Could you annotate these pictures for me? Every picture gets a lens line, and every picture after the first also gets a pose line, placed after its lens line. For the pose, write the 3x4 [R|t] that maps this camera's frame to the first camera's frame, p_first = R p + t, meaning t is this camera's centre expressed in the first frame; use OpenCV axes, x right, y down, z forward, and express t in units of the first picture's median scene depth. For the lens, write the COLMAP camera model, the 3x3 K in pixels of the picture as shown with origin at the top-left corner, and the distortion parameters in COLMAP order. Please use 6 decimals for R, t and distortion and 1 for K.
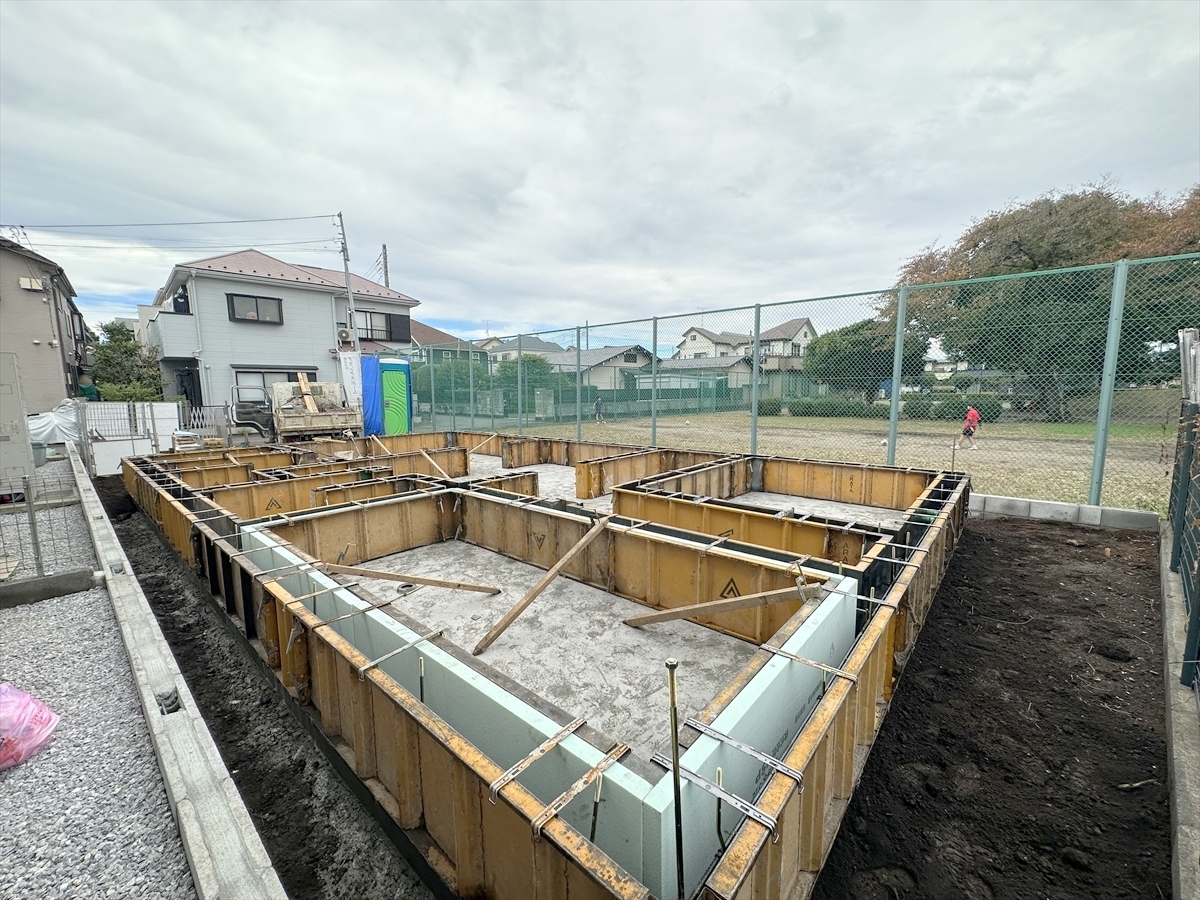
lens RADIAL K [[485.6, 0, 597.3], [0, 485.6, 447.3], [0, 0, 1]] dist [0.001959, 0.000318]
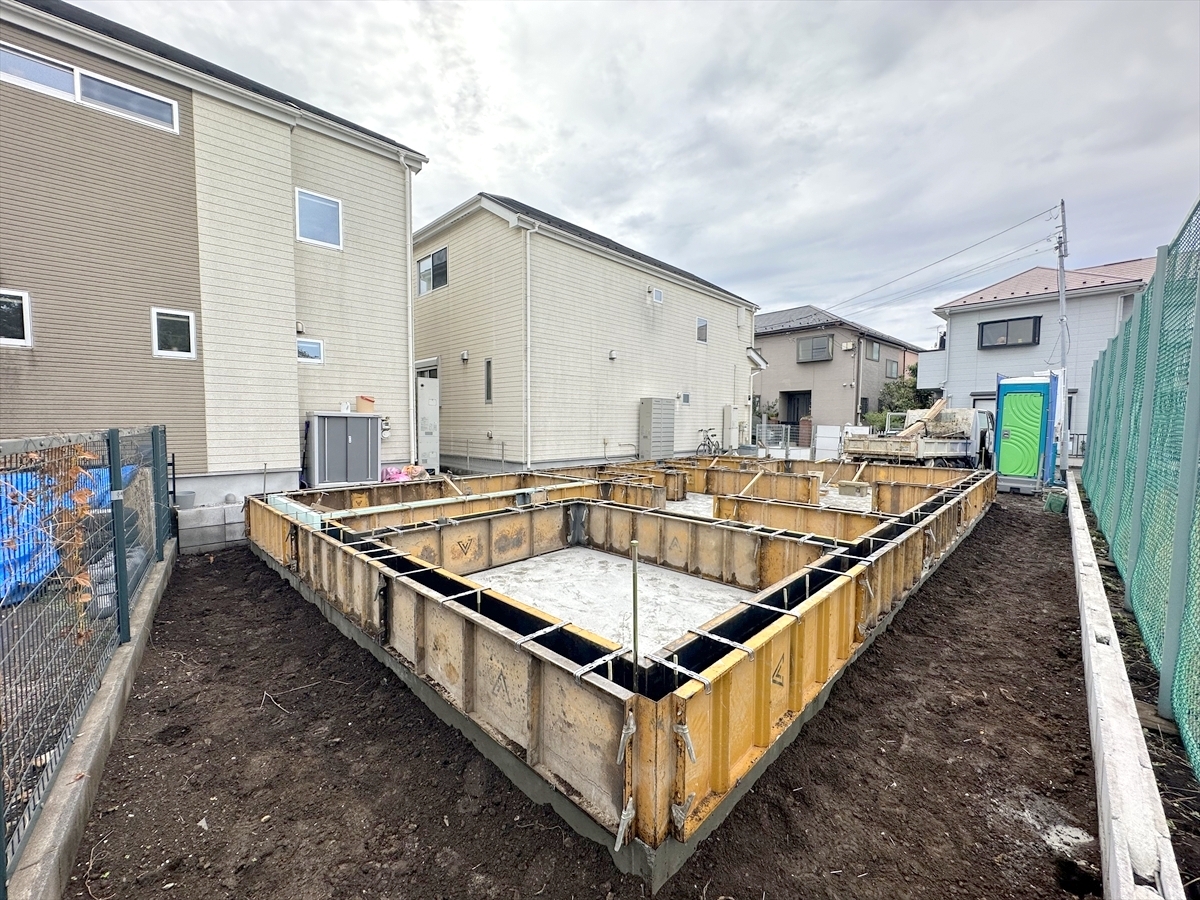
lens RADIAL K [[485.6, 0, 597.3], [0, 485.6, 447.3], [0, 0, 1]] dist [0.001959, 0.000318]
pose [[-0.062751, 0.066275, -0.995826, 0.355203], [-0.123199, 0.989647, 0.073627, -0.038196], [0.990396, 0.127305, -0.053936, 0.323254]]
